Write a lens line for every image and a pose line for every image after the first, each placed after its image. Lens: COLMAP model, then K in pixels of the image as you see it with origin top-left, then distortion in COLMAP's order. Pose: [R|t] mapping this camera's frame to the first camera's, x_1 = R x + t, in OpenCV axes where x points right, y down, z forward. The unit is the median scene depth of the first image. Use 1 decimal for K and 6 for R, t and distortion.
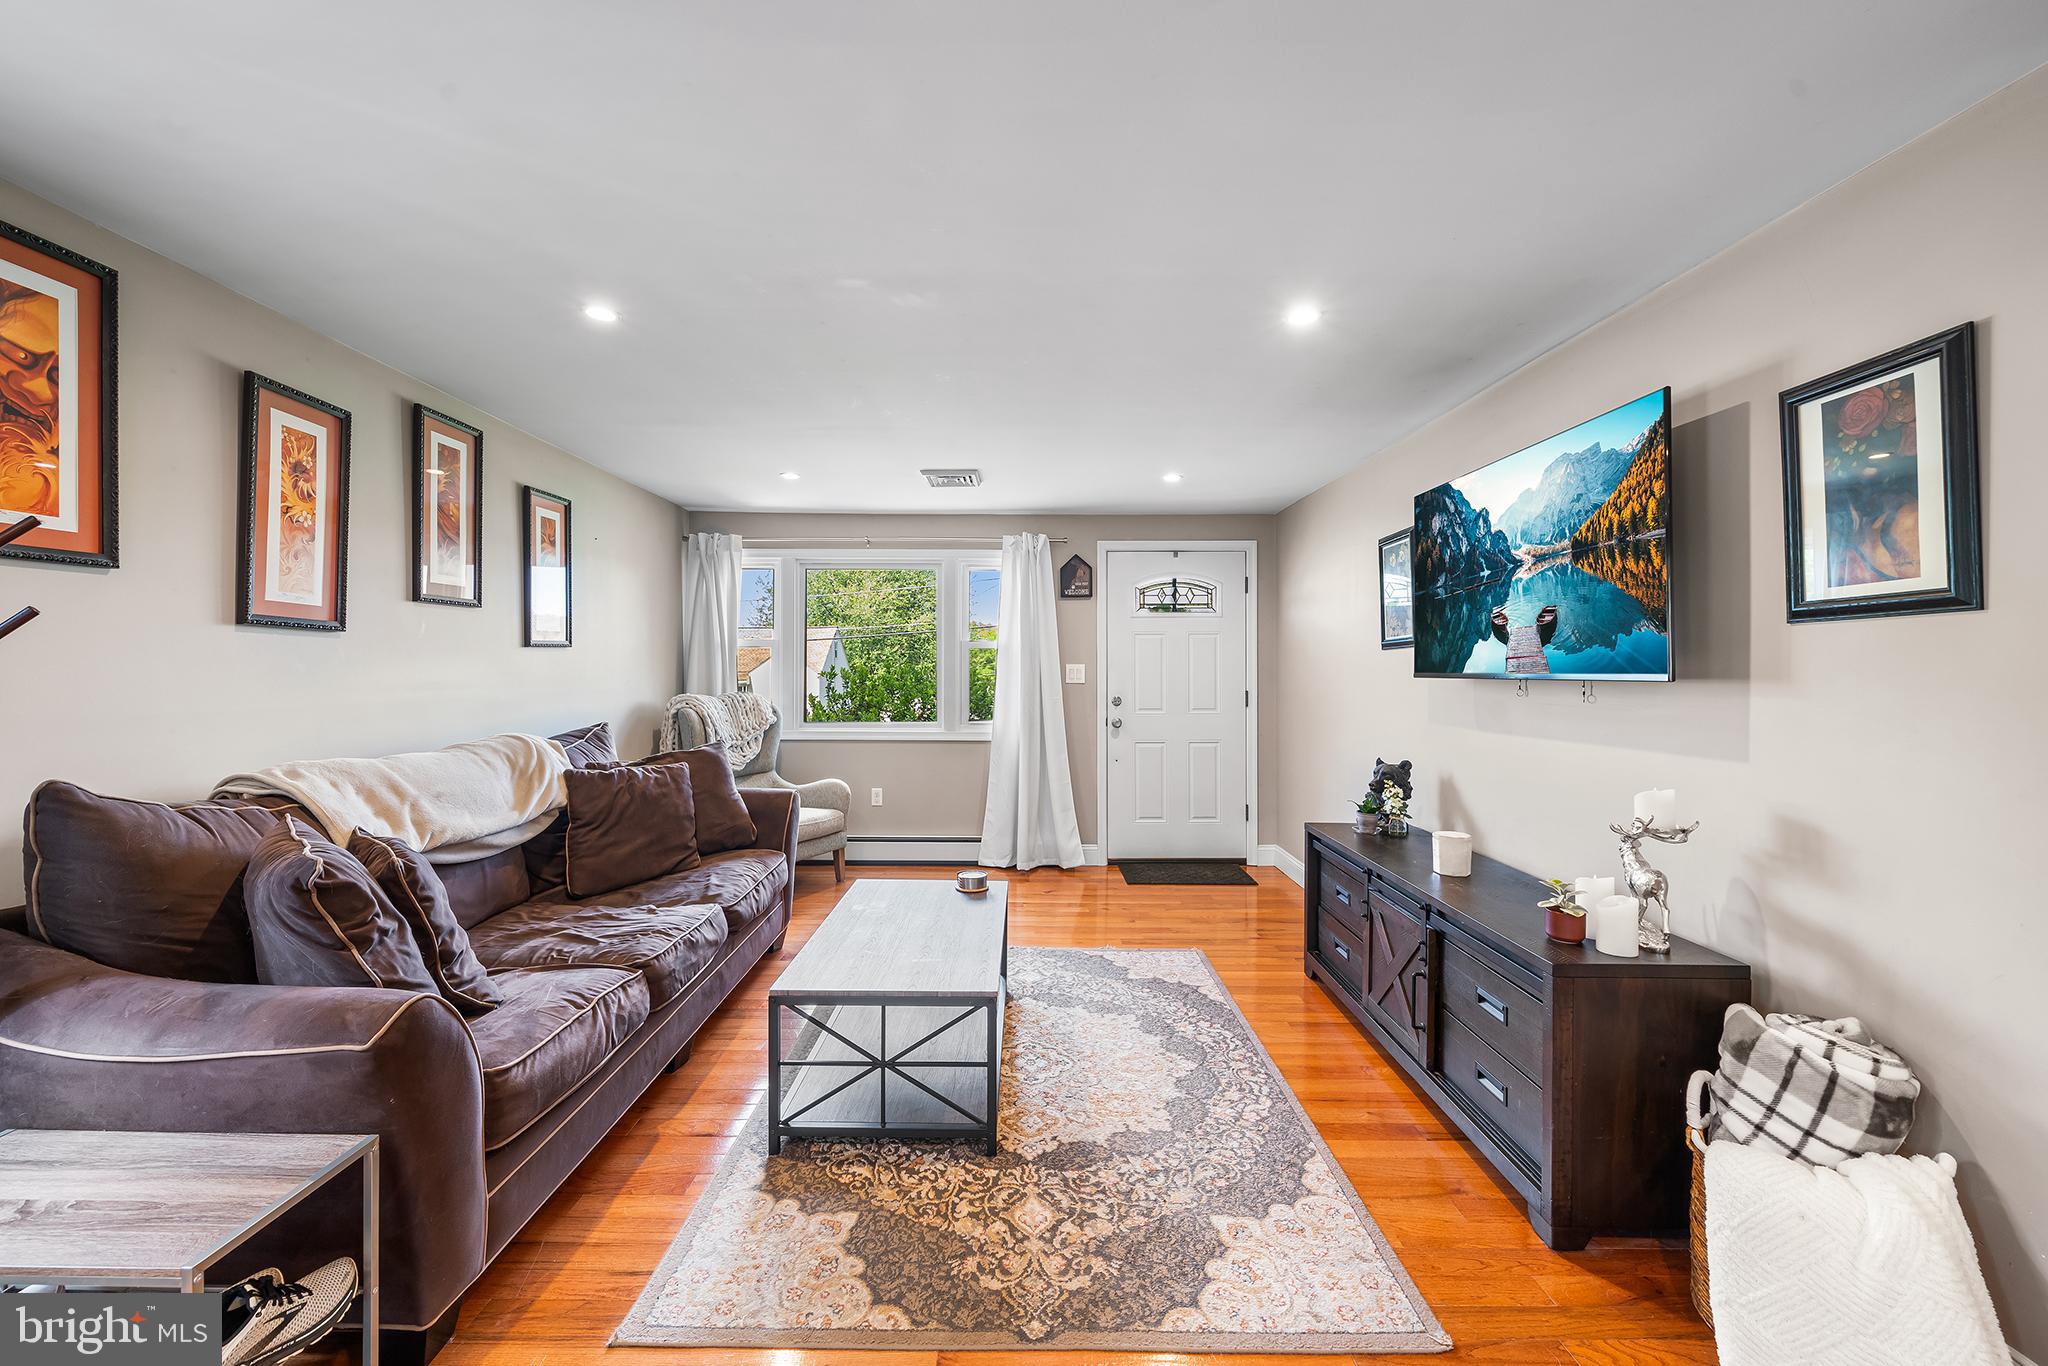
lens RADIAL K [[805.6, 0, 1019.0], [0, 805.6, 674.5], [0, 0, 1]] dist [0.000576, -0.000048]
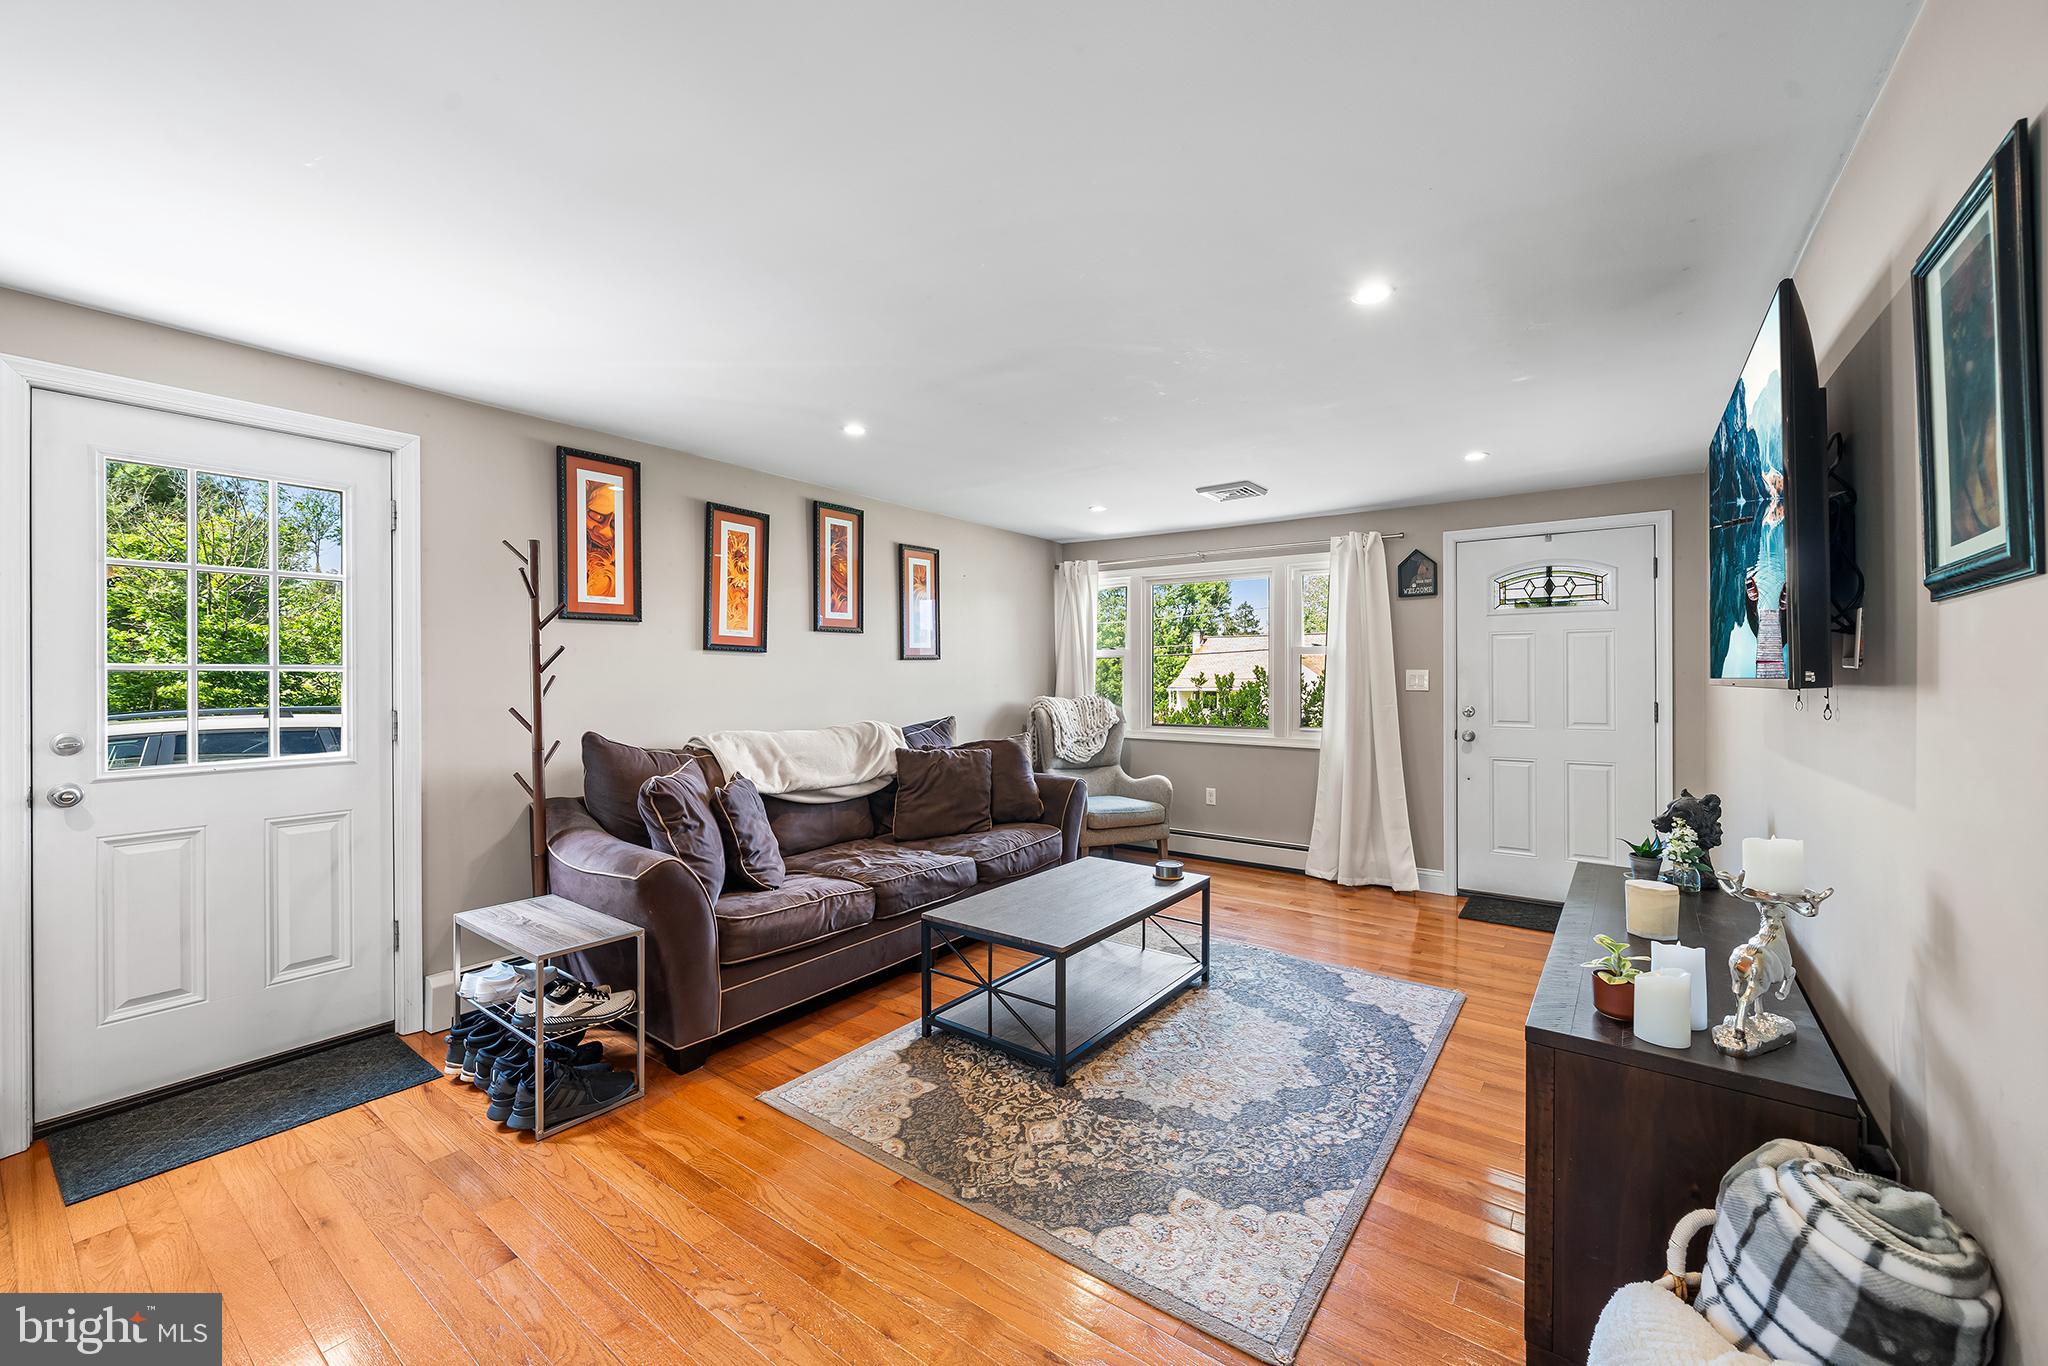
lens RADIAL K [[796.0, 0, 1024.0], [0, 796.0, 683.0], [0, 0, 1]] dist [0.000686, -0.000300]
pose [[0.810533, 0.003446, -0.585682, 0.535797], [-0.002521, 0.999994, 0.002395, 0.002555], [0.585687, -0.000465, 0.810537, 0.020134]]
